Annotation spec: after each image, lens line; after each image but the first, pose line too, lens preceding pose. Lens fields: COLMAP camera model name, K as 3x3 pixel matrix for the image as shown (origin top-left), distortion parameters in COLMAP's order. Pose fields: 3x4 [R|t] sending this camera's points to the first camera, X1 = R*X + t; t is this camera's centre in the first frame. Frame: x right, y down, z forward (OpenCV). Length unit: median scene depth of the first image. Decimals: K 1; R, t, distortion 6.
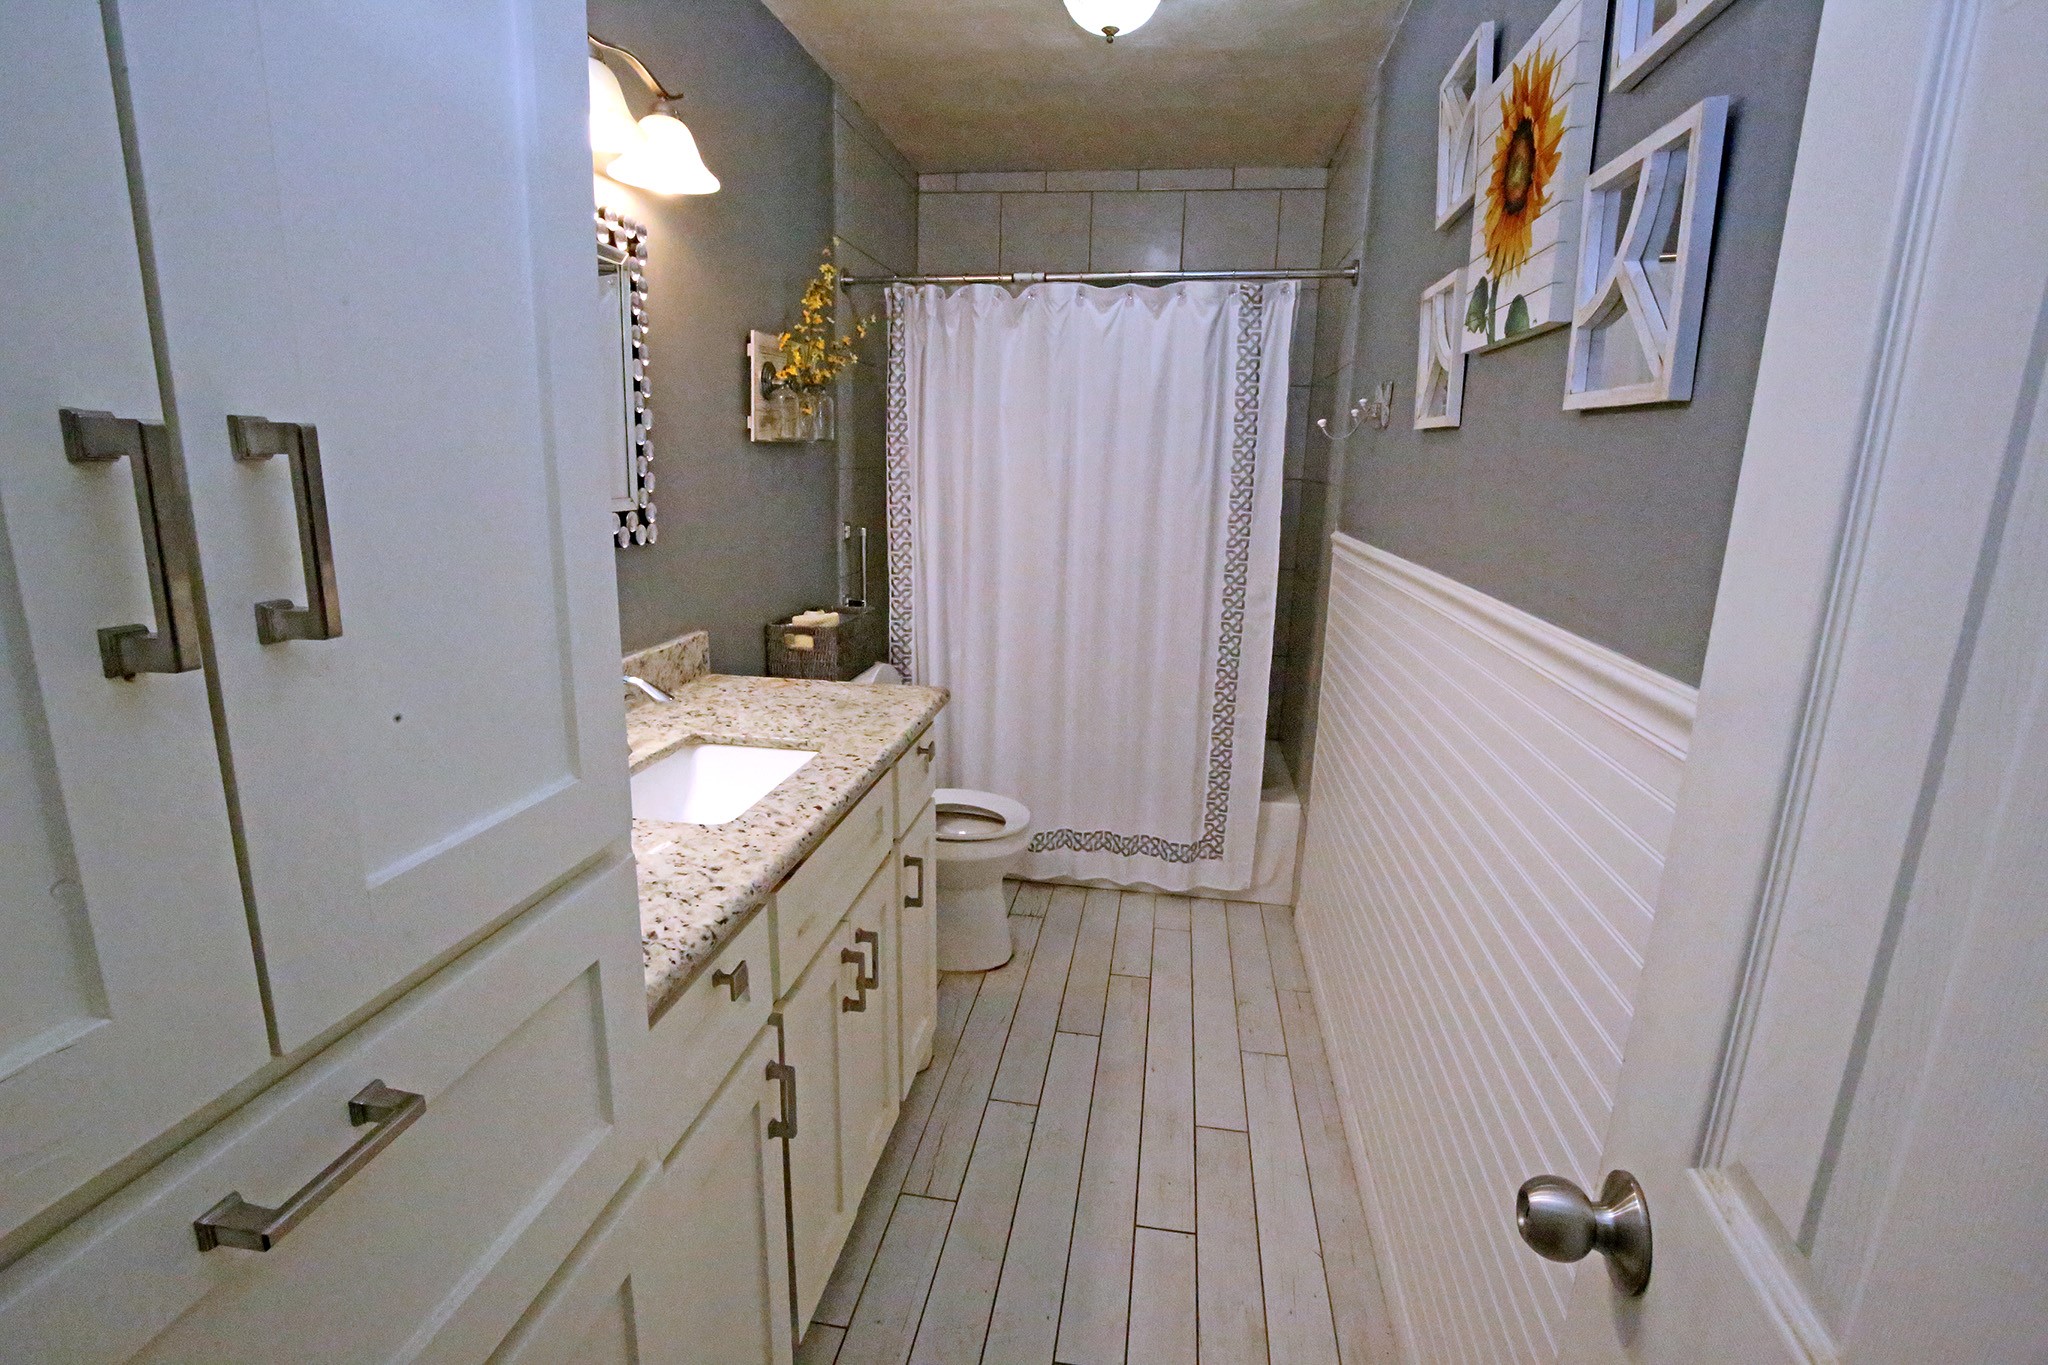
lens RADIAL K [[938.4, 0, 1025.6], [0, 938.4, 676.5], [0, 0, 1]] dist [-0.036248, 0.005970]
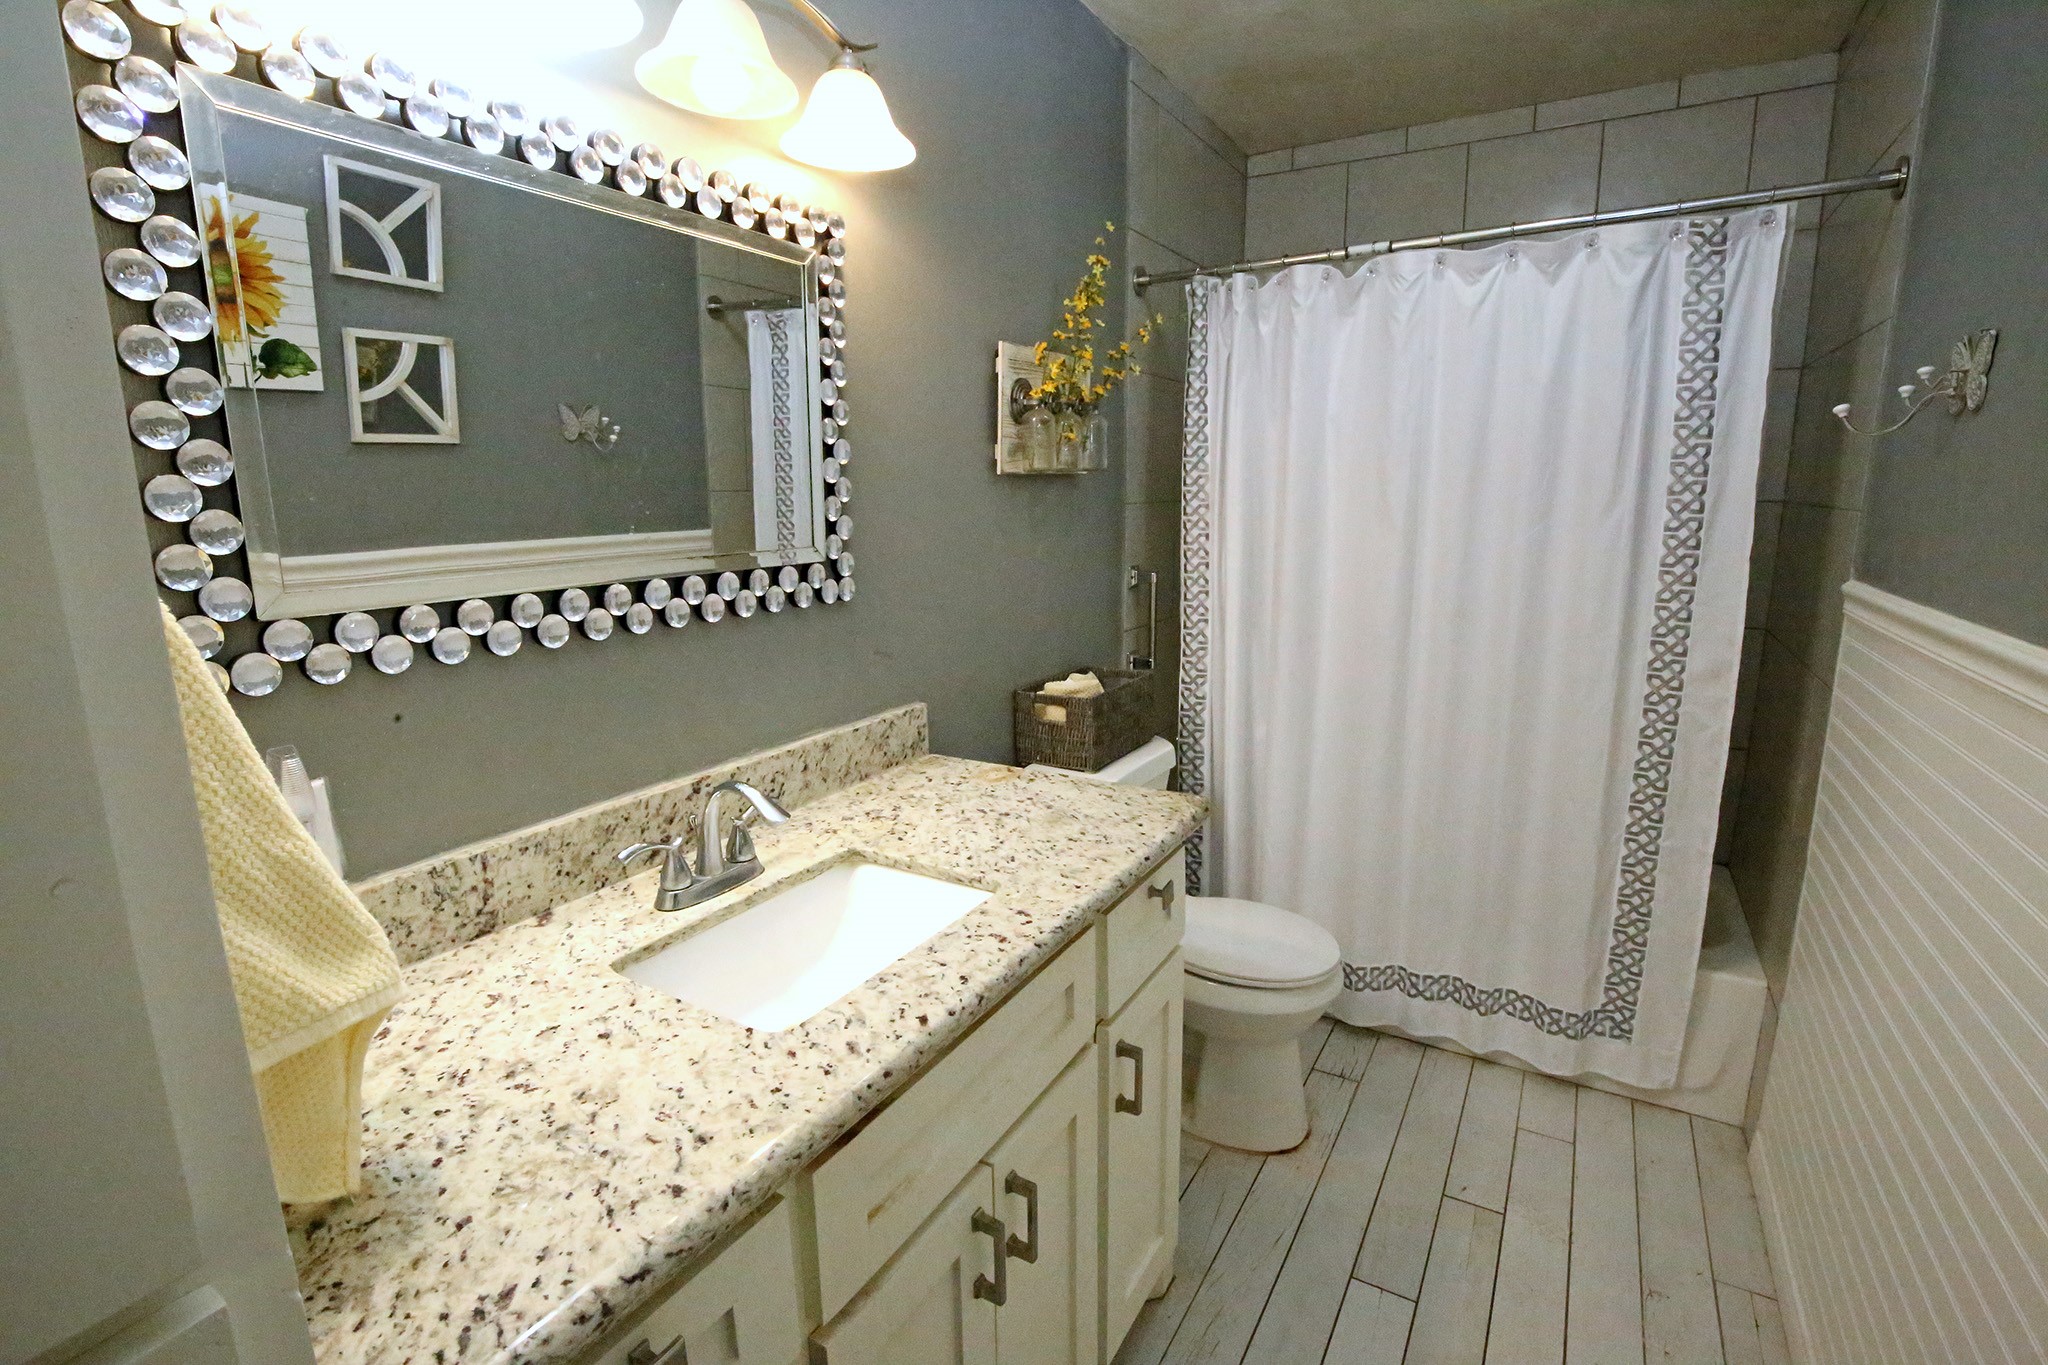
lens RADIAL K [[938.4, 0, 1025.6], [0, 938.4, 676.5], [0, 0, 1]] dist [-0.036248, 0.005970]
pose [[0.926902, 0.038629, -0.373310, 0.041885], [-0.051104, 0.998415, -0.023574, -0.045539], [0.371808, 0.040929, 0.927407, 0.206723]]
